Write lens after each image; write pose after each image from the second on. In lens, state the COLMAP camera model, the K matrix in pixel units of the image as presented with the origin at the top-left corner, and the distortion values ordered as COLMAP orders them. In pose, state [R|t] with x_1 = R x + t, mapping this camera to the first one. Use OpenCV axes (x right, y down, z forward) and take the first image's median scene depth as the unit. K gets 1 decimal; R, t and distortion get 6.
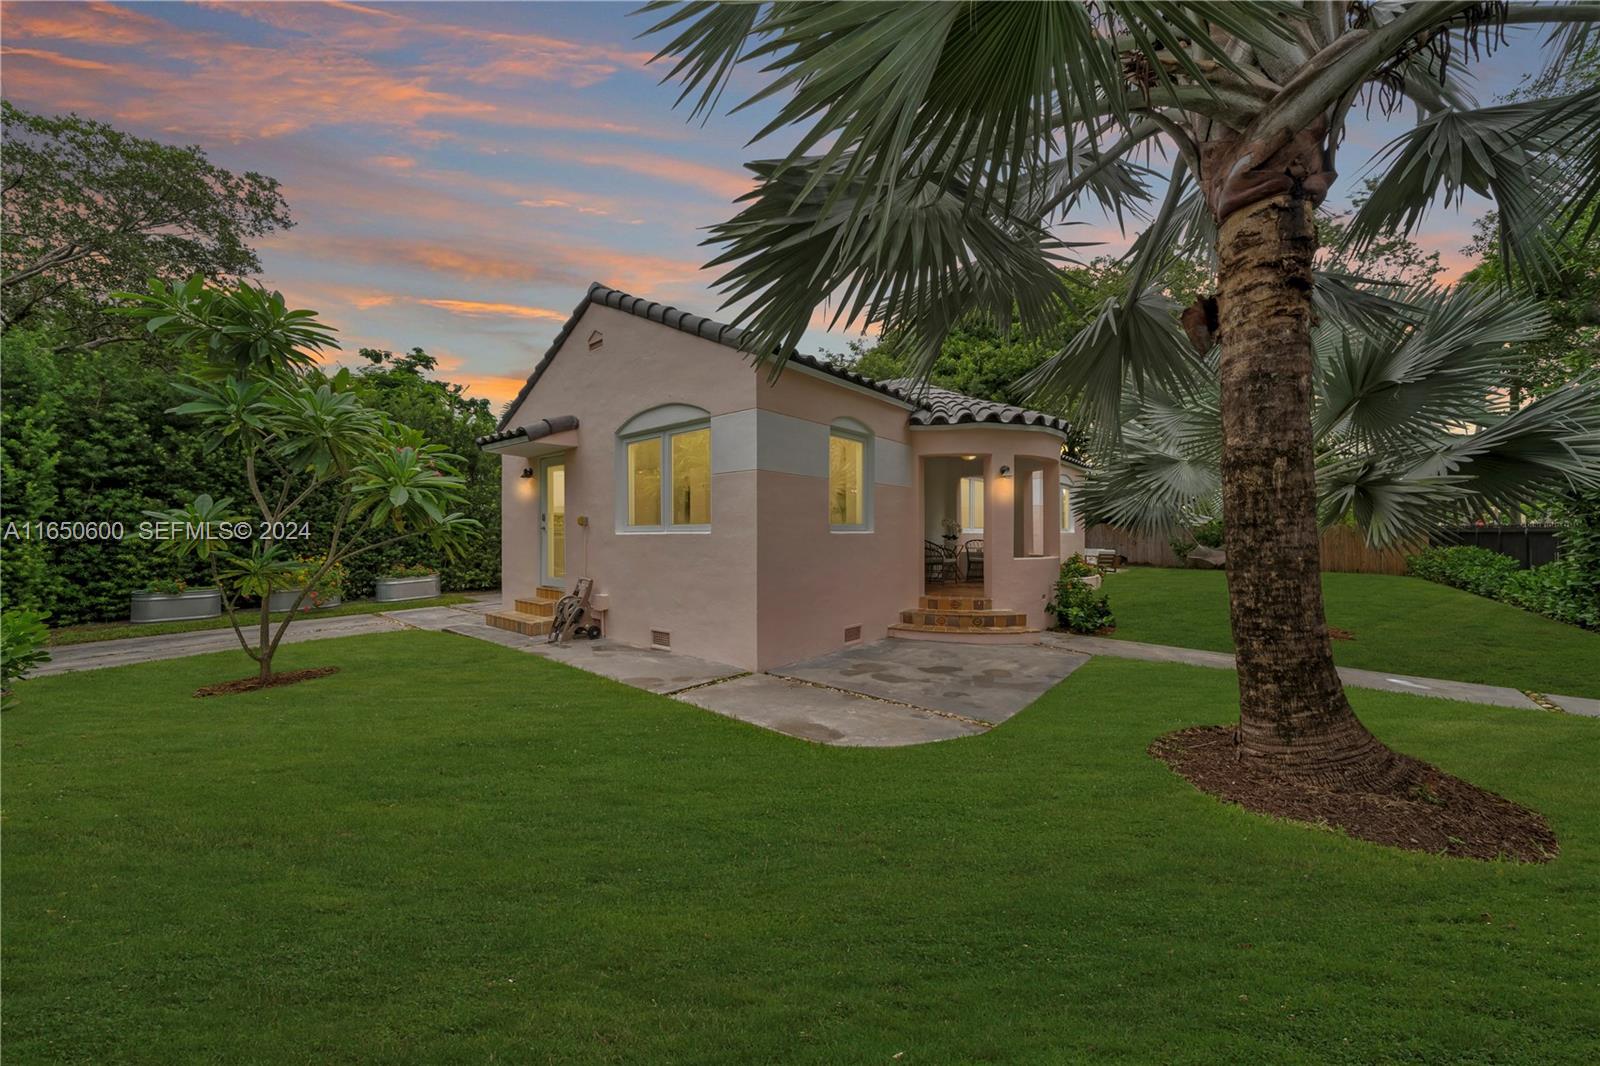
lens RADIAL K [[544.3, 0, 796.6], [0, 544.3, 536.6], [0, 0, 1]] dist [-0.007453, -0.000021]
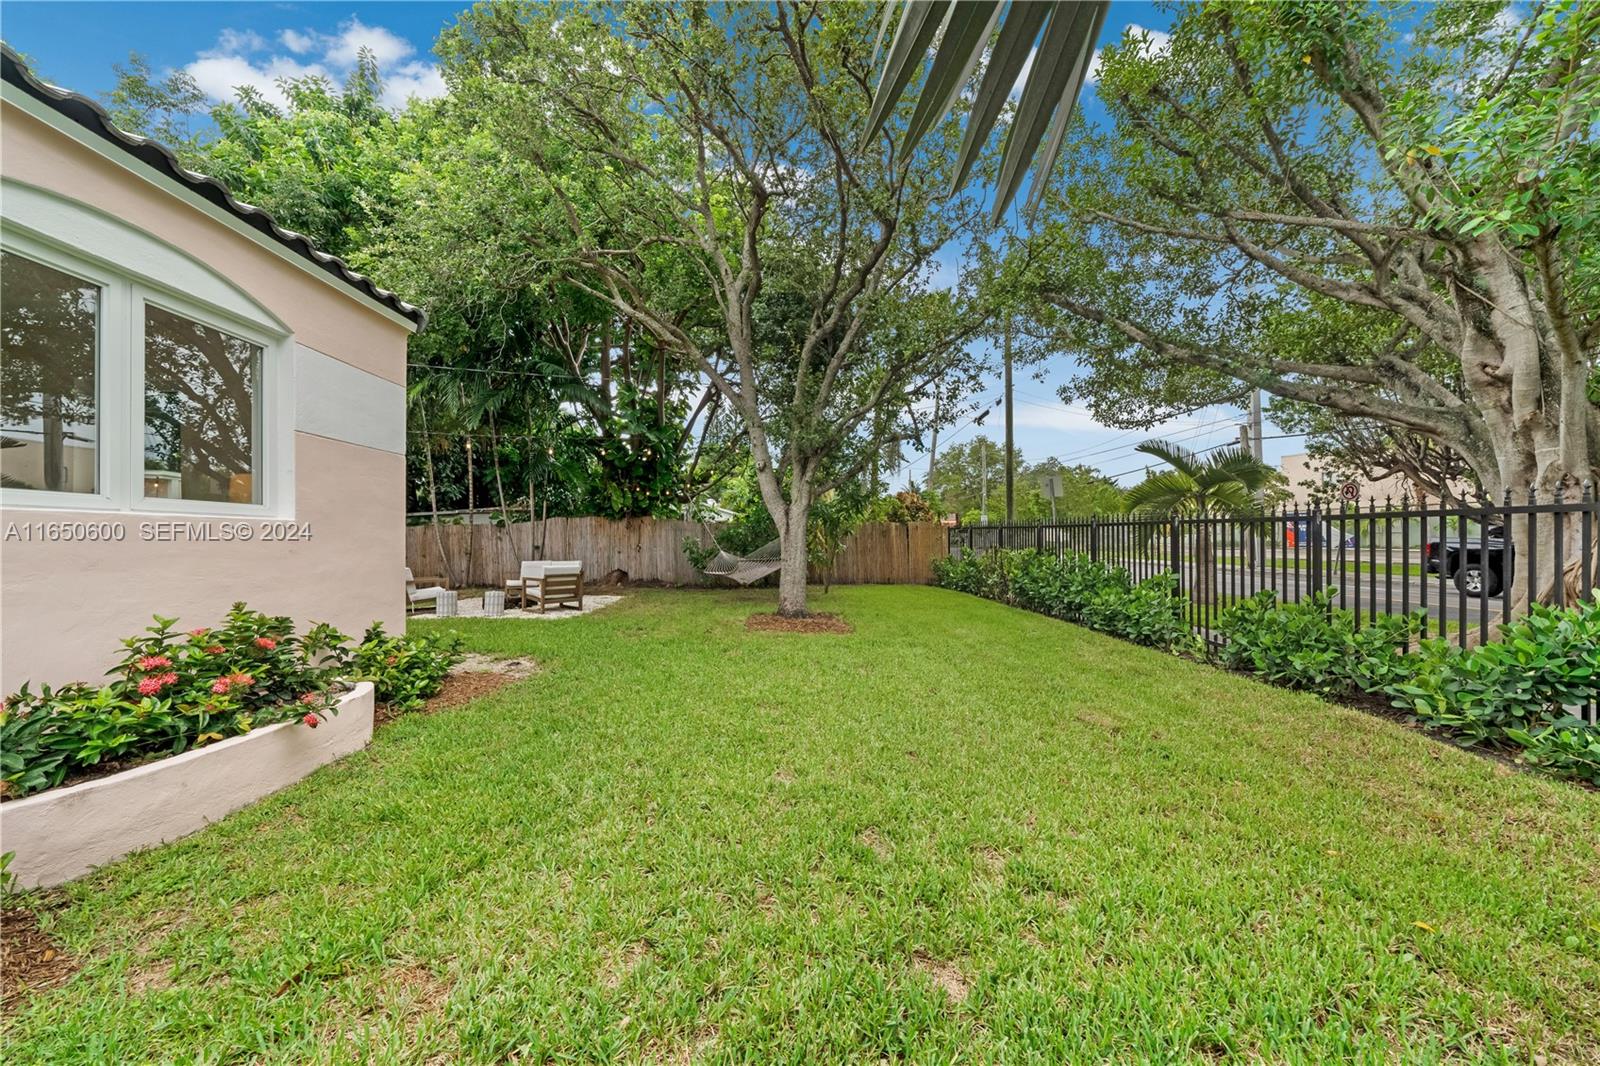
lens RADIAL K [[544.3, 0, 800.3], [0, 544.3, 536.4], [0, 0, 1]] dist [-0.007453, -0.000021]
pose [[0.713162, 0.001733, 0.700997, 0.703184], [0.003347, 0.999977, -0.005878, 0.004782], [-0.700991, 0.006538, 0.713140, 0.935815]]
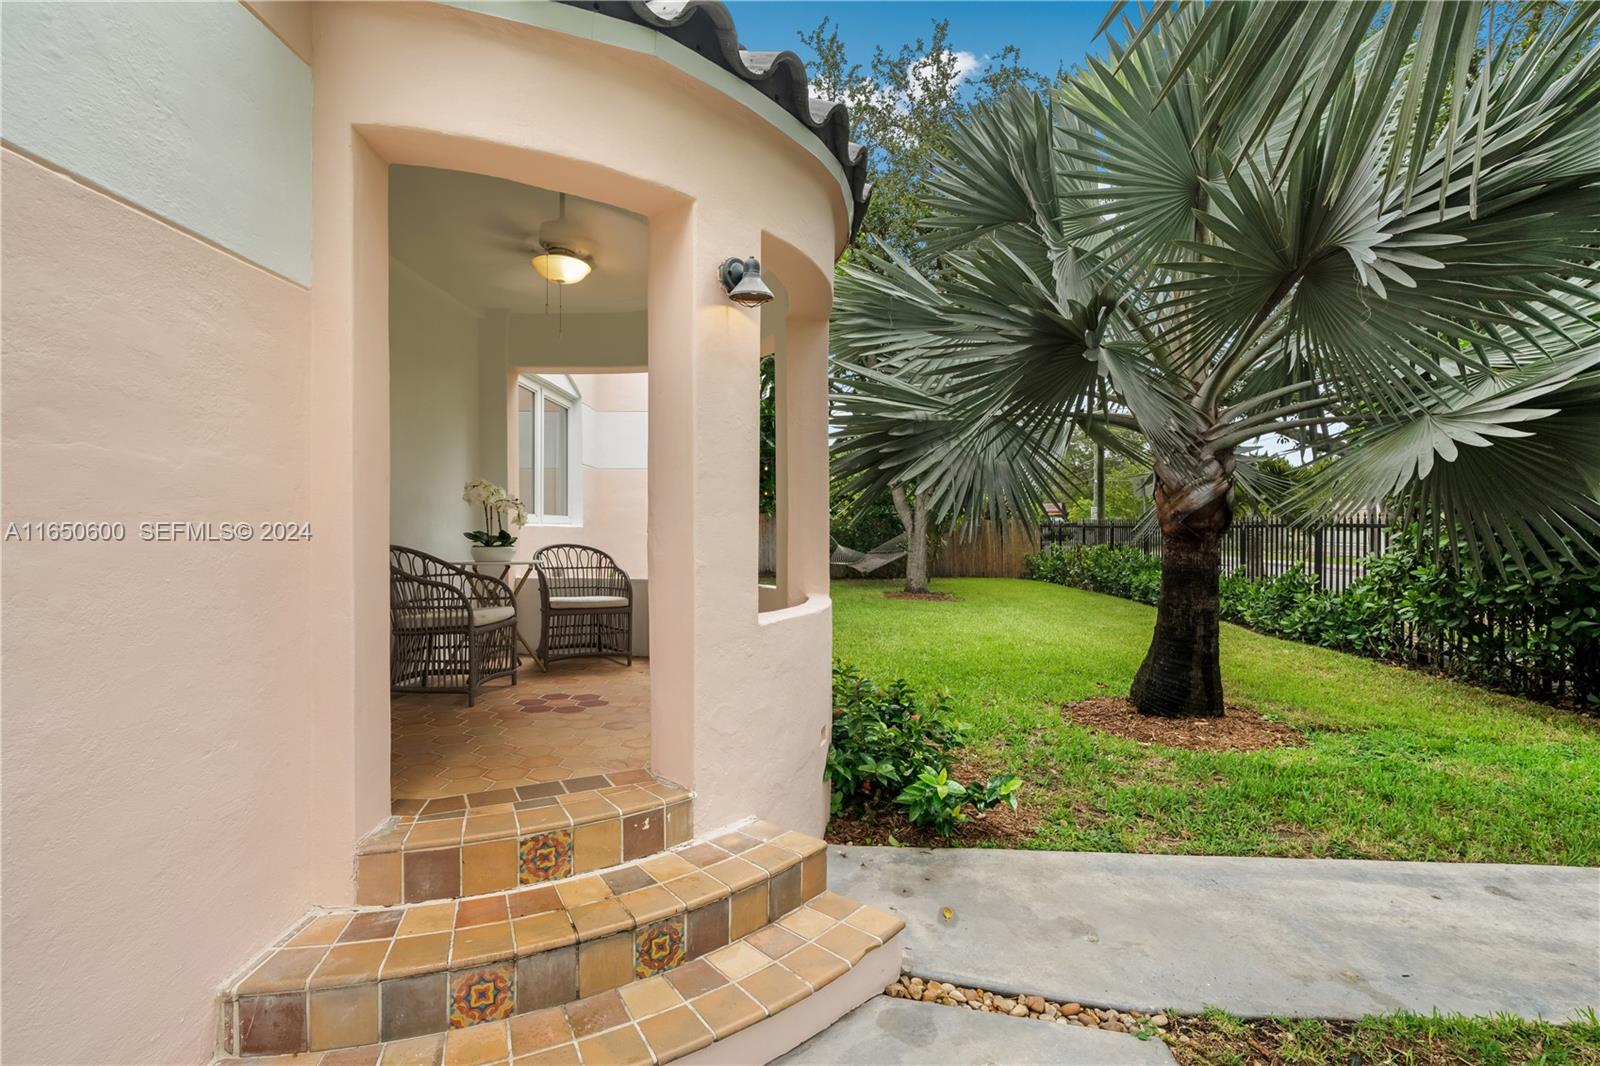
lens RADIAL K [[736.9, 0, 801.3], [0, 736.9, 539.4], [0, 0, 1]] dist [-0.000459, -0.000024]
pose [[0.759267, -0.004977, 0.650760, 0.140312], [-0.001872, 0.999950, 0.009831, -0.003288], [-0.650776, -0.008683, 0.759220, 0.557952]]
